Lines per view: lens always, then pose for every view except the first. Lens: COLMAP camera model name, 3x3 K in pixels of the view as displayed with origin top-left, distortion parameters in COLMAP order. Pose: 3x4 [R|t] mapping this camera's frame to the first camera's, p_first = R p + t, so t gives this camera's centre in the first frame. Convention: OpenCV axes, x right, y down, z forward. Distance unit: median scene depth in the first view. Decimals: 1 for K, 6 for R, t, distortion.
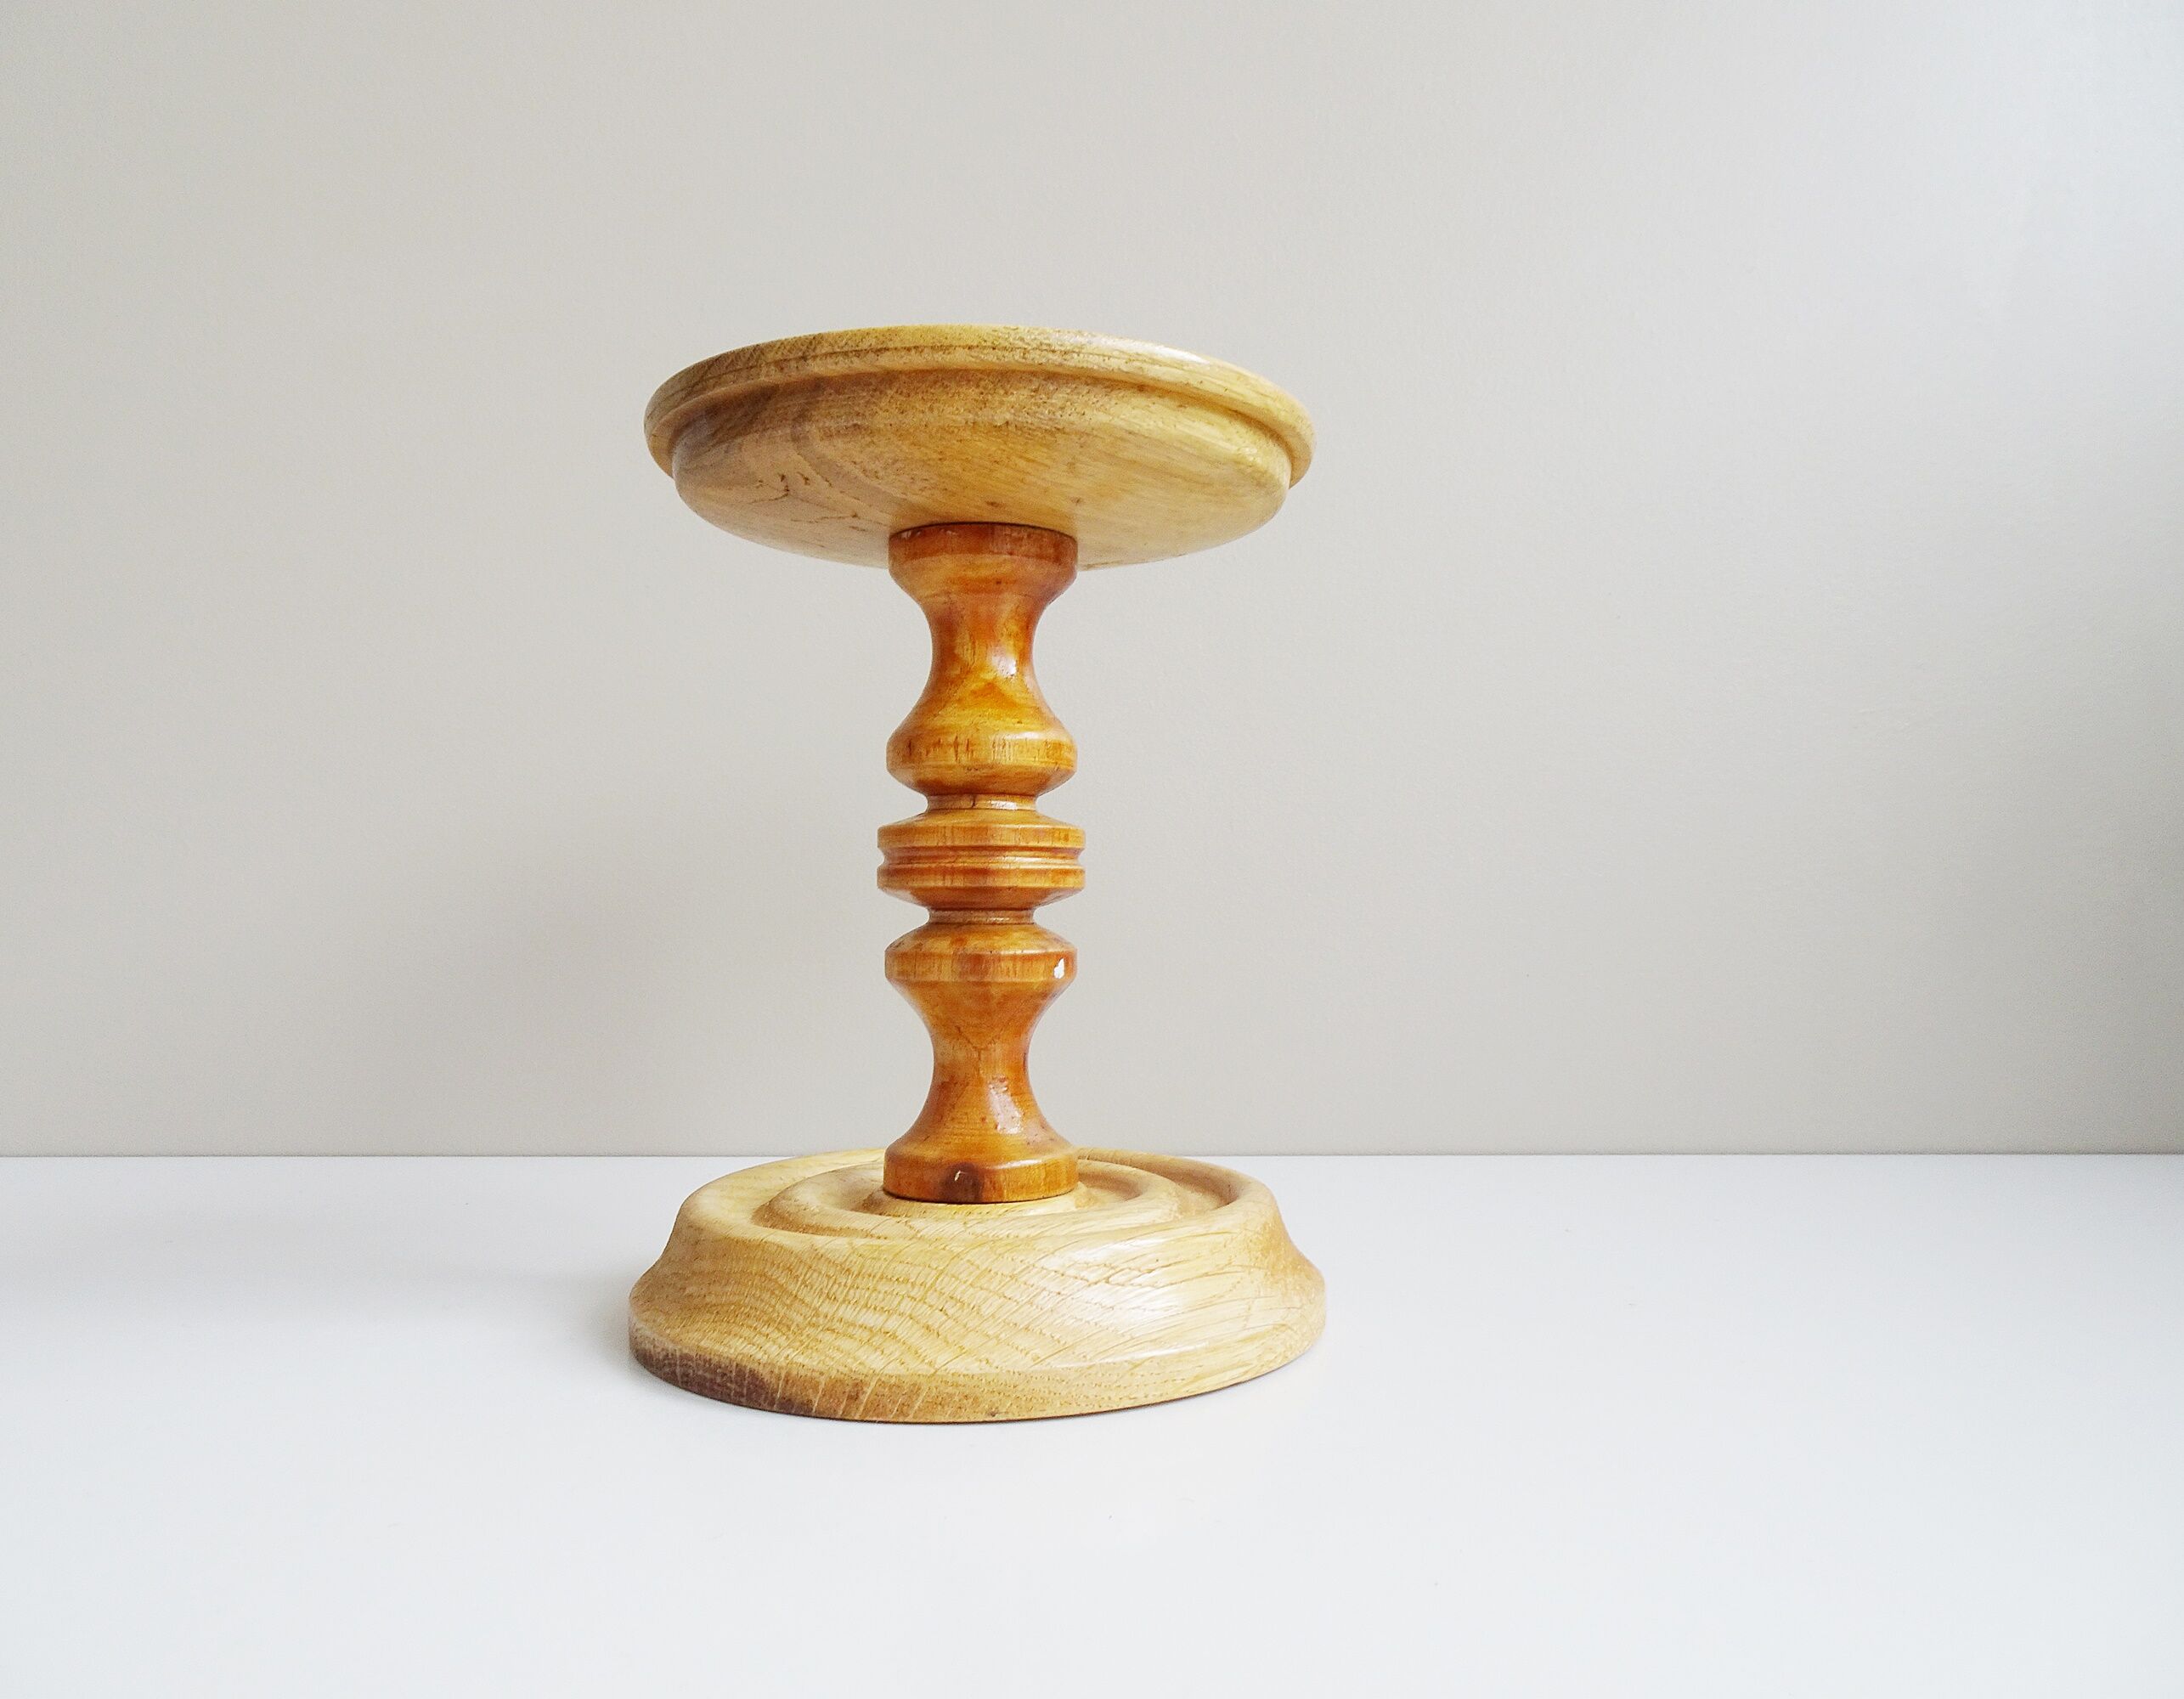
lens RADIAL K [[1640.3, 0, 1083.7], [0, 1640.3, 844.1], [0, 0, 1]] dist [0.007848, -0.000765]
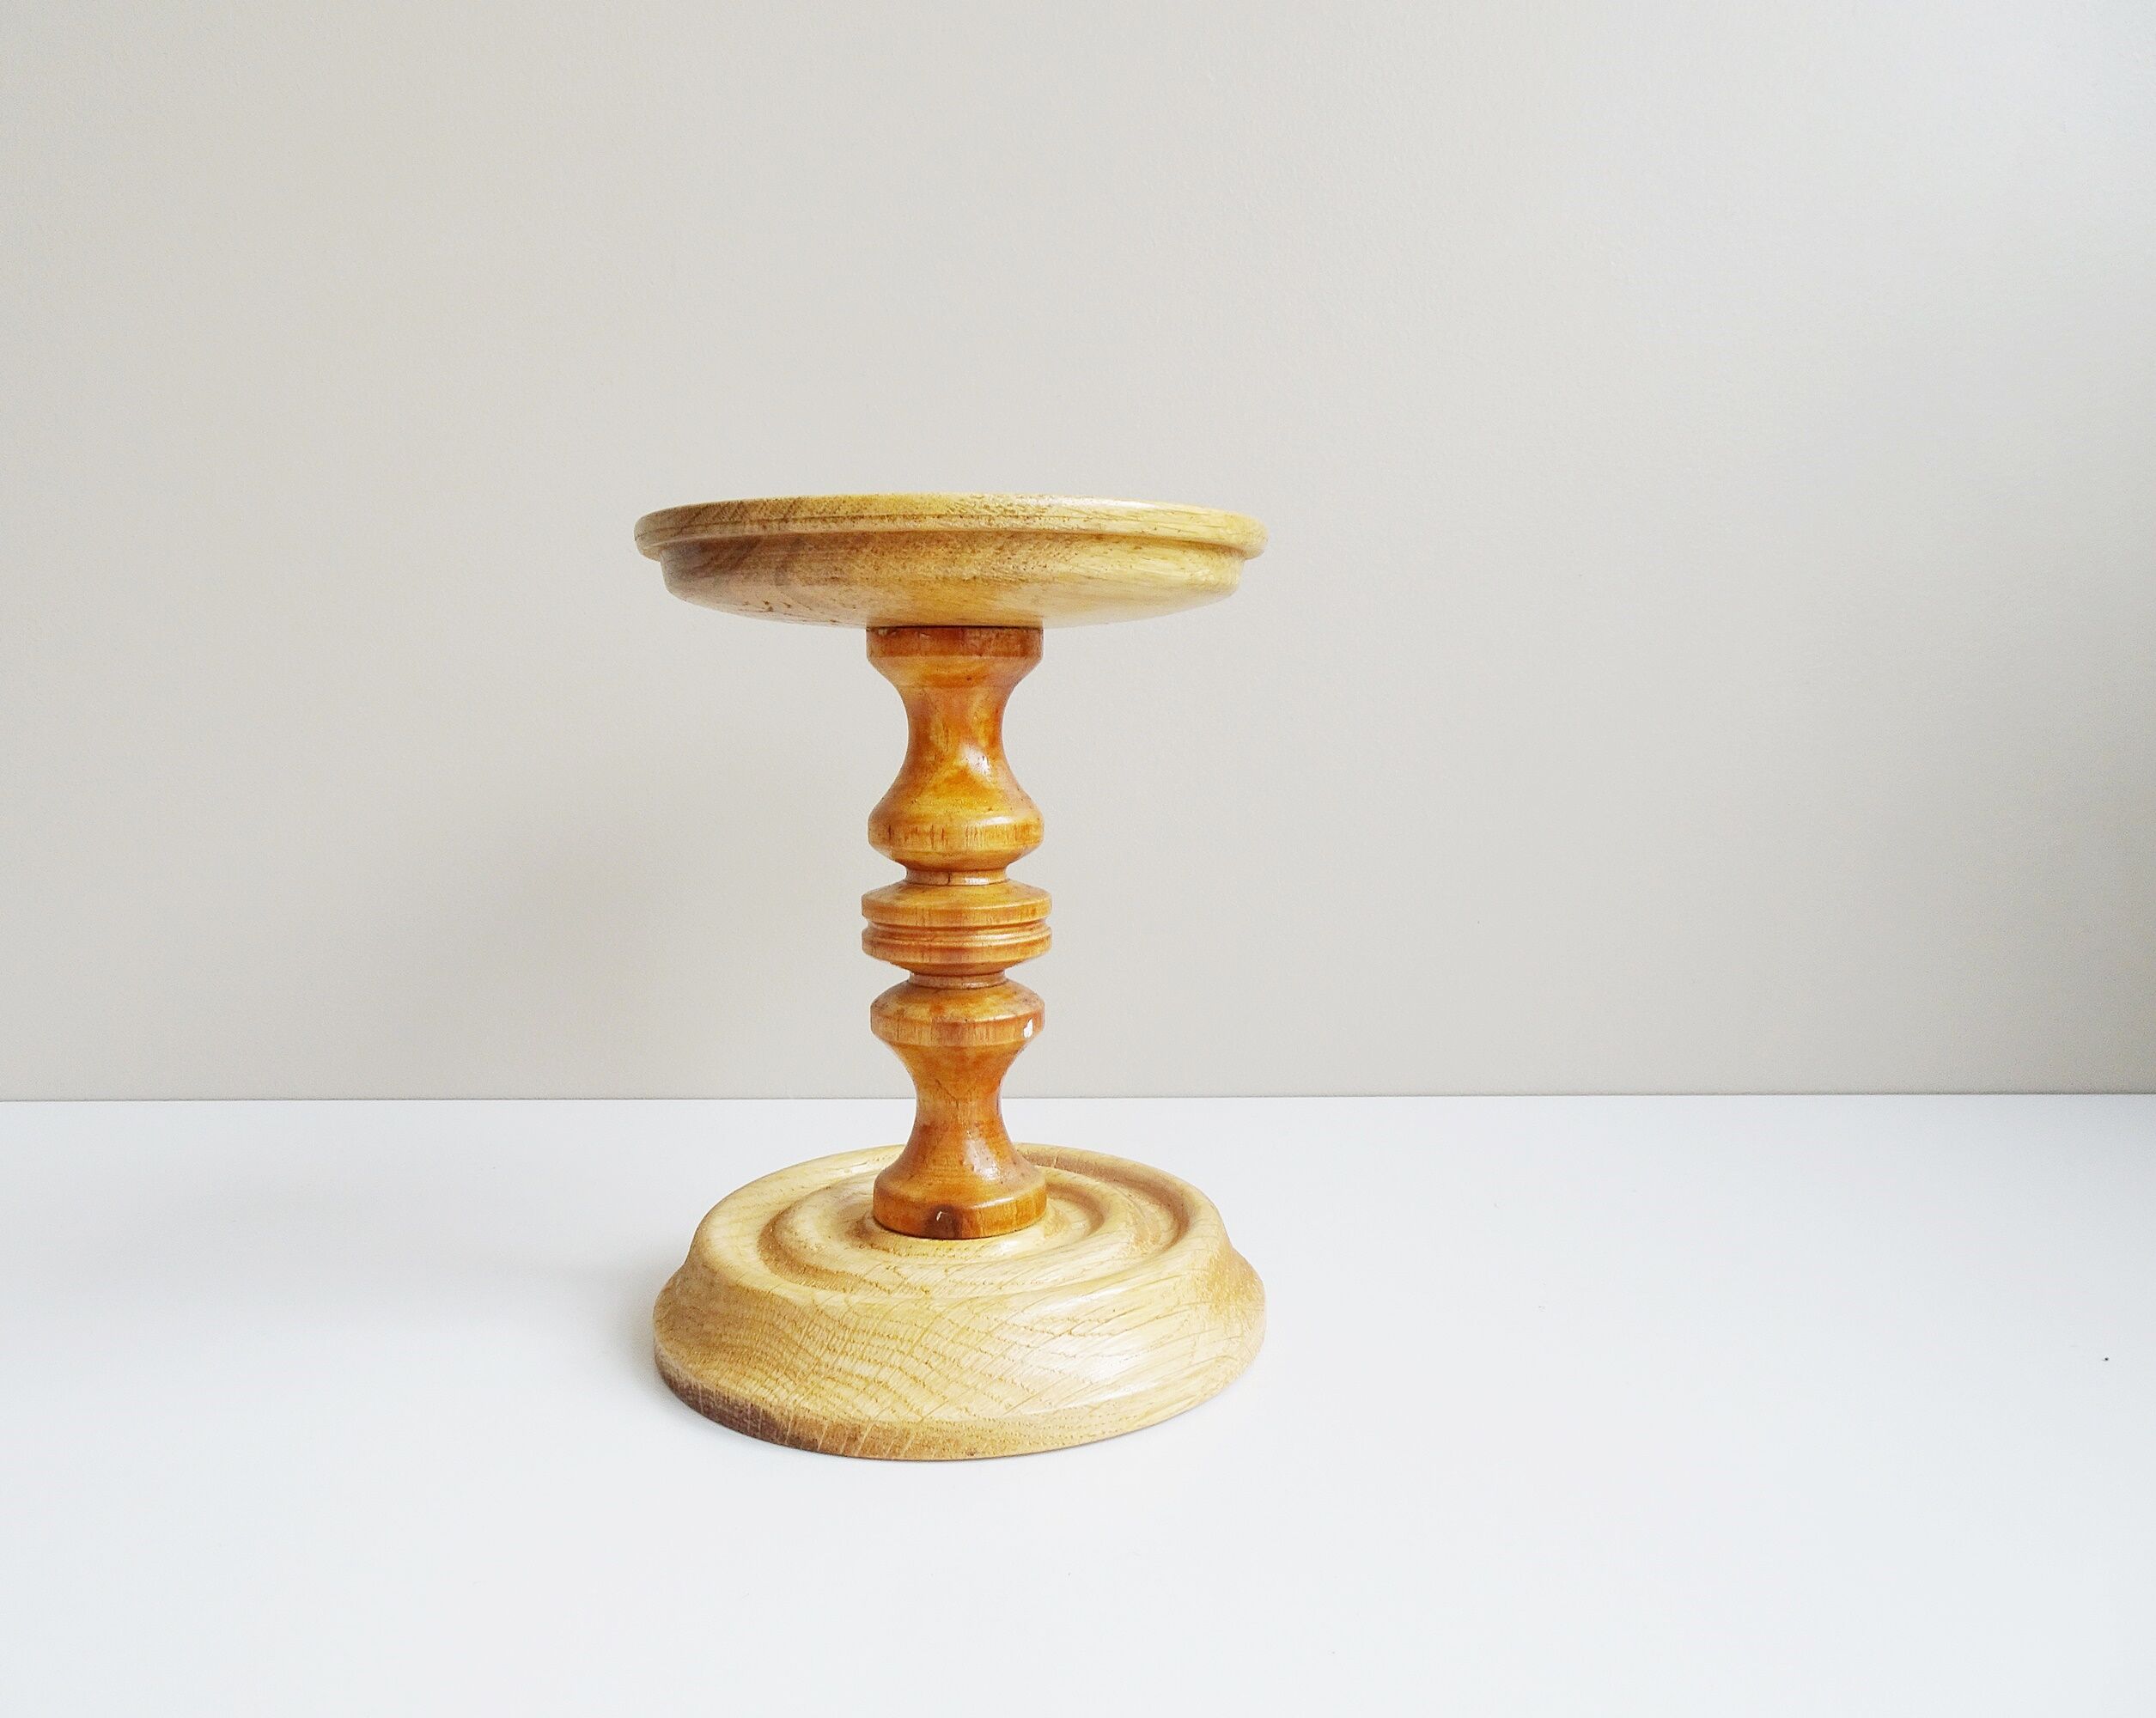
lens RADIAL K [[1669.3, 0, 1043.6], [0, 1669.3, 858.8], [0, 0, 1]] dist [0.016584, -0.001031]
pose [[0.999900, -0.003824, -0.013600, 0.012715], [0.005738, 0.989620, 0.143591, -0.225394], [0.012910, -0.143655, 0.989544, -0.110213]]
